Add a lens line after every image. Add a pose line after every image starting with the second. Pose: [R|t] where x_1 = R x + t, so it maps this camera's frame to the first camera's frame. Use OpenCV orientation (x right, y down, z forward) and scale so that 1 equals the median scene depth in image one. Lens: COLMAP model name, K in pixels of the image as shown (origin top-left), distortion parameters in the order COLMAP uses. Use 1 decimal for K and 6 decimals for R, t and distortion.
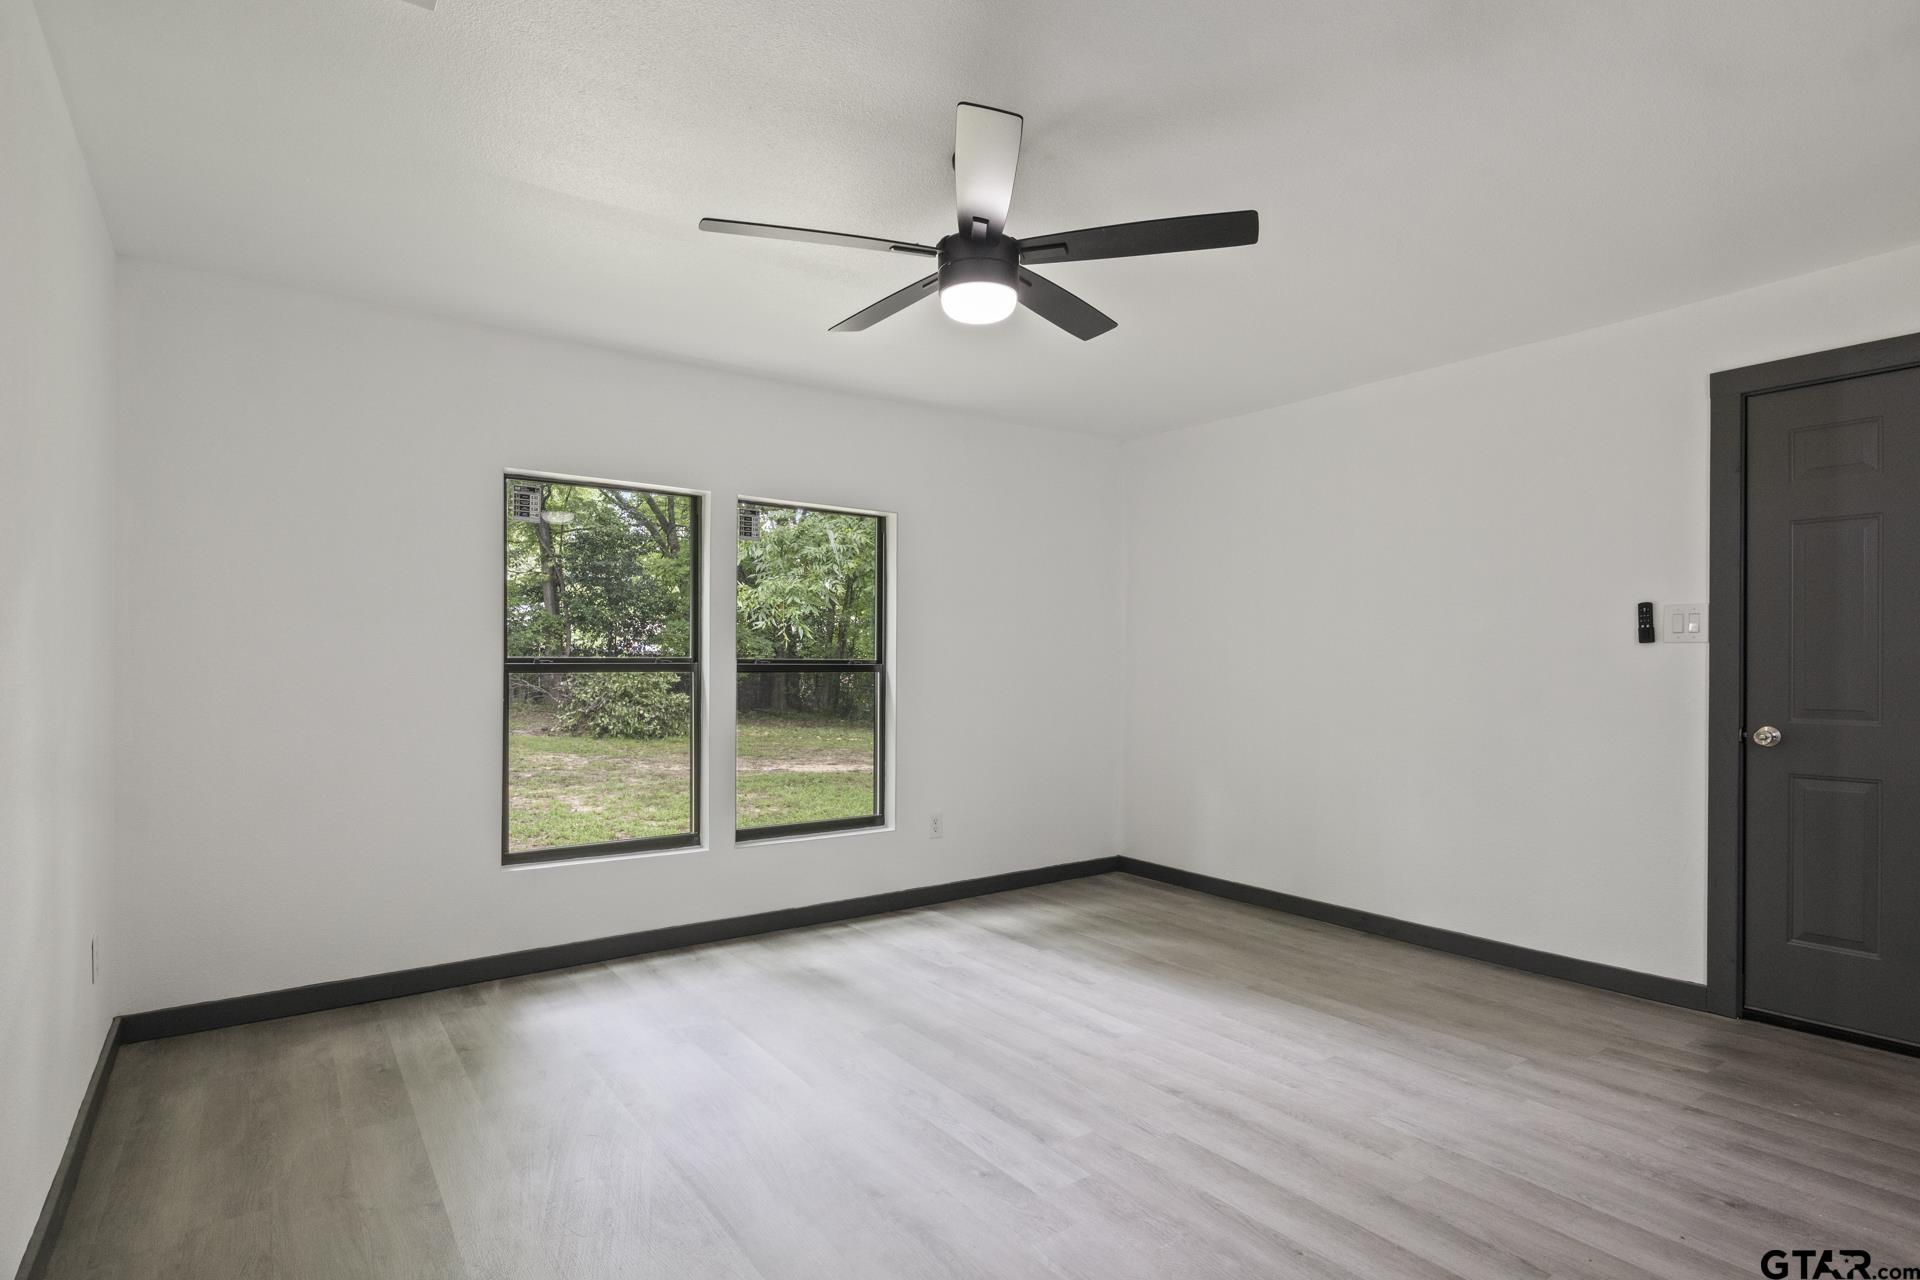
lens RADIAL K [[981.9, 0, 993.3], [0, 981.9, 668.7], [0, 0, 1]] dist [-0.002092, 0.003193]
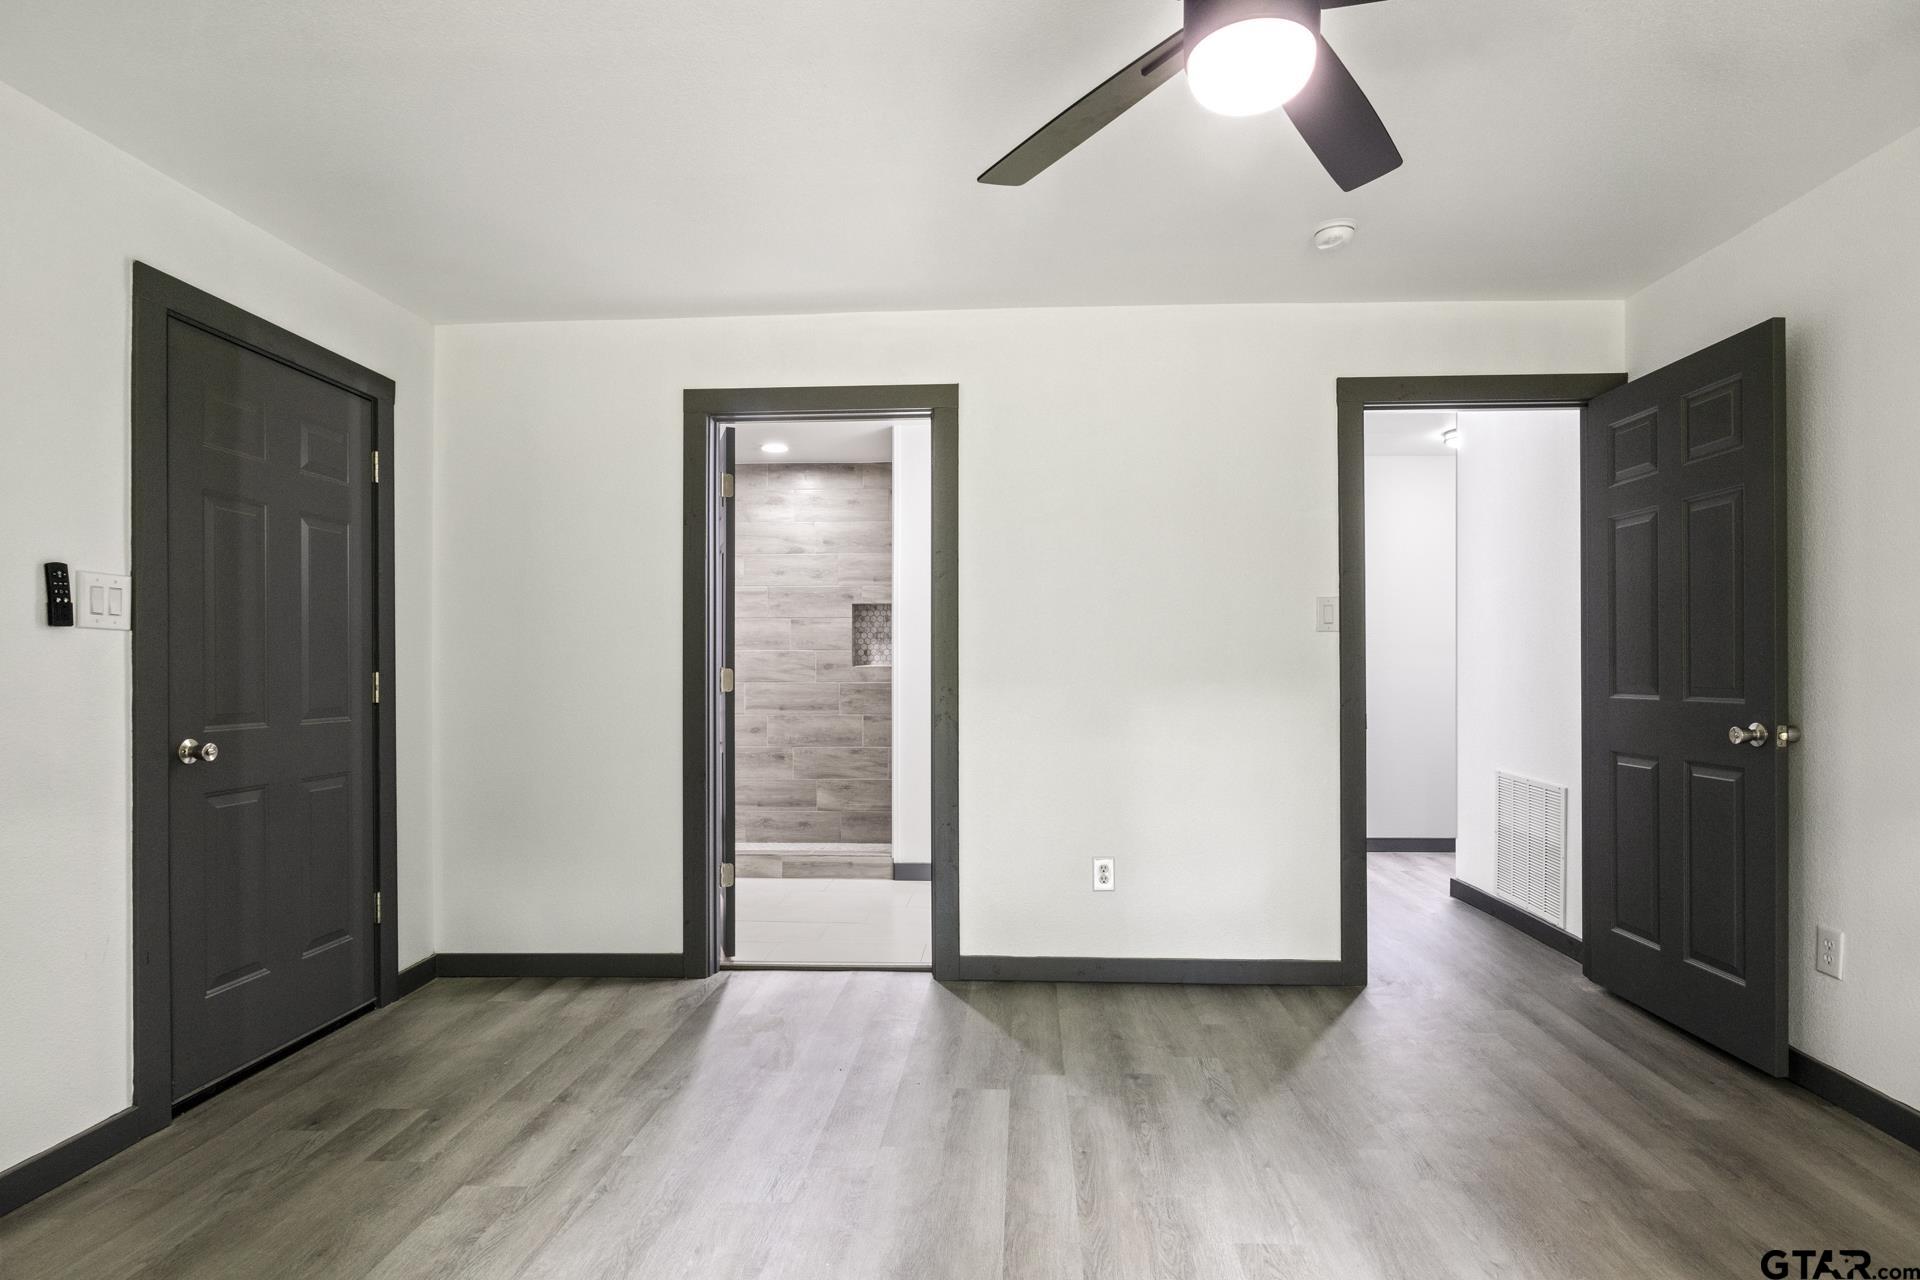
lens RADIAL K [[981.9, 0, 965.1], [0, 981.9, 669.5], [0, 0, 1]] dist [-0.002092, 0.003193]
pose [[-0.759584, 0.001384, 0.650408, -0.166858], [0.002688, 0.999996, 0.001011, 0.002551], [-0.650404, 0.002516, -0.759584, 0.936404]]
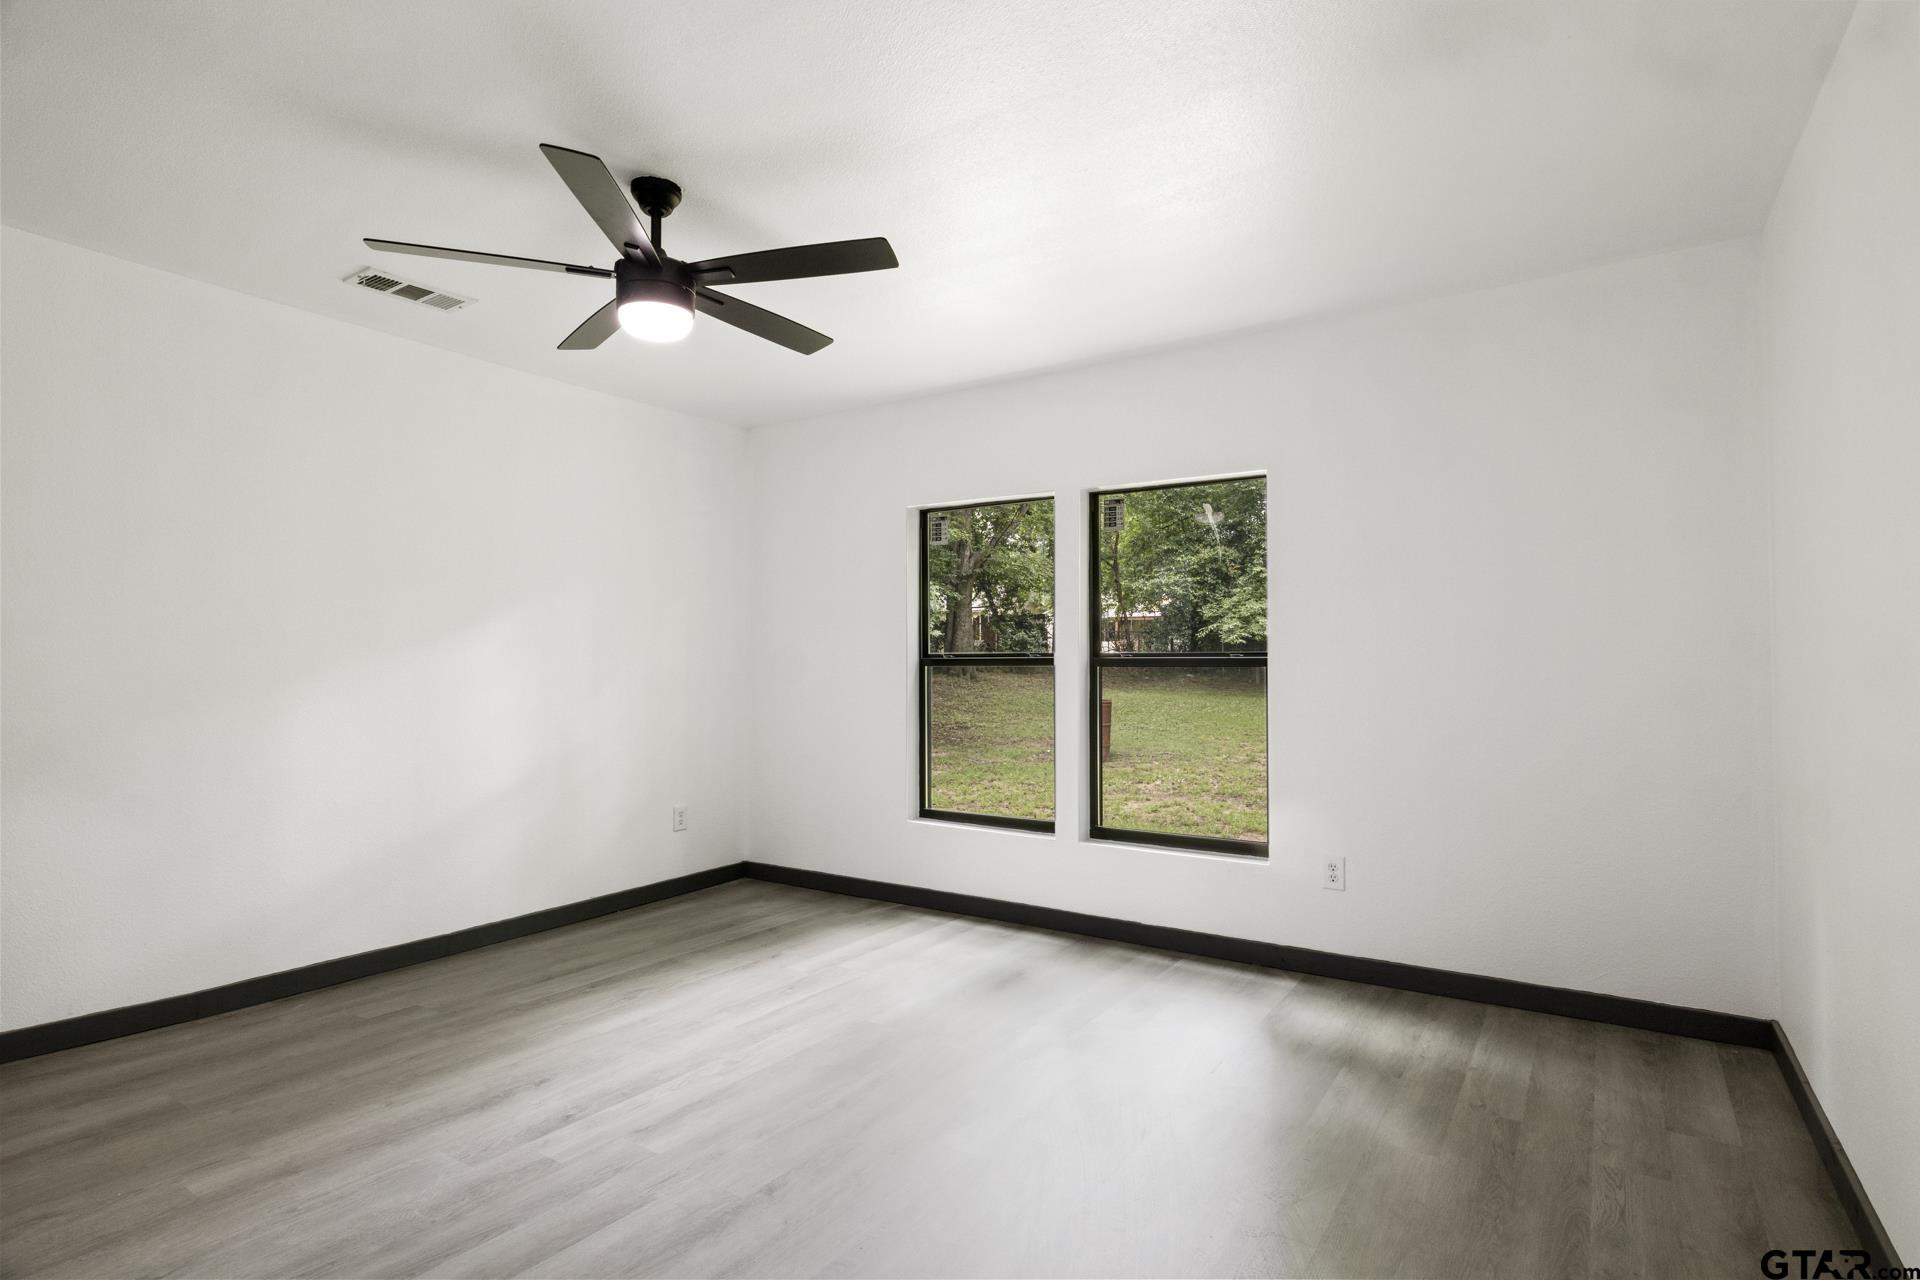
lens RADIAL K [[981.9, 0, 957.4], [0, 981.9, 636.3], [0, 0, 1]] dist [-0.002092, 0.003193]
pose [[0.322568, -0.024997, -0.946216, 0.652056], [0.002249, 0.999669, -0.025643, -0.000875], [0.946544, 0.006143, 0.322517, 0.572436]]
